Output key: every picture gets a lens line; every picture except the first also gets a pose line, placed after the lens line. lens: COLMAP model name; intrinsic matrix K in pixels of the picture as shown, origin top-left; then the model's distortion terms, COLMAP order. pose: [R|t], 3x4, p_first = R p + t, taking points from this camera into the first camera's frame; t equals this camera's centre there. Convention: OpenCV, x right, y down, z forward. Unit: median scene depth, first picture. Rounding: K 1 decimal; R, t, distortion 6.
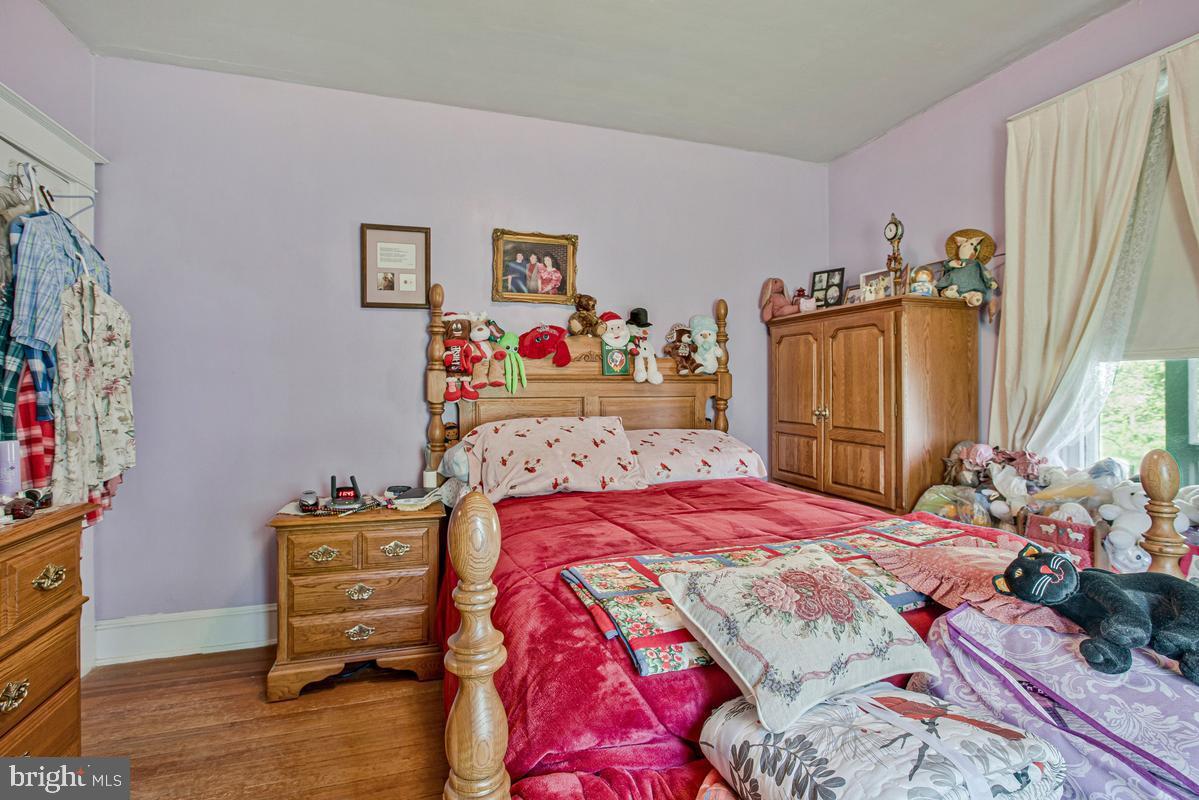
lens RADIAL K [[553.0, 0, 600.0], [0, 553.0, 394.1], [0, 0, 1]] dist [-0.051116, 0.019726]
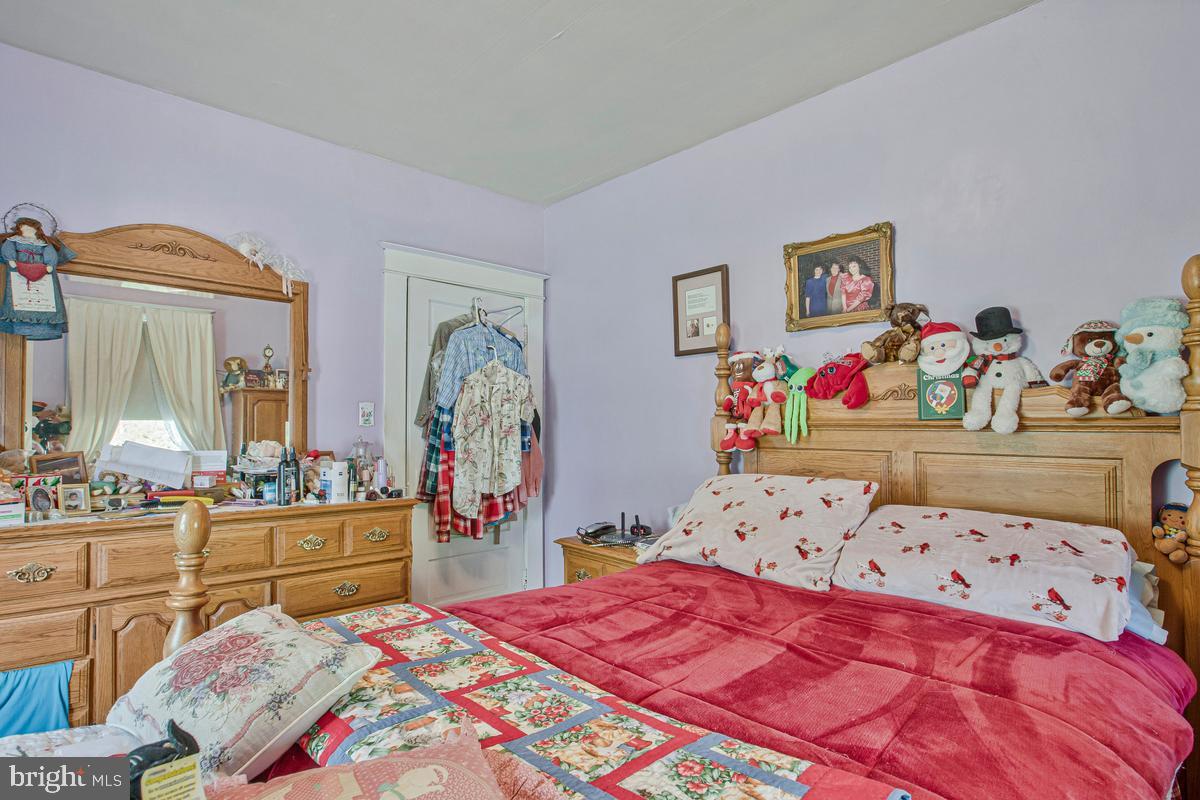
lens RADIAL K [[577.1, 0, 563.1], [0, 577.1, 427.5], [0, 0, 1]] dist [-0.062969, 0.029313]
pose [[0.416247, 0.004191, -0.909242, 0.464125], [-0.022823, 0.999722, -0.005840, -0.011971], [0.908965, 0.023182, 0.416227, 0.345440]]
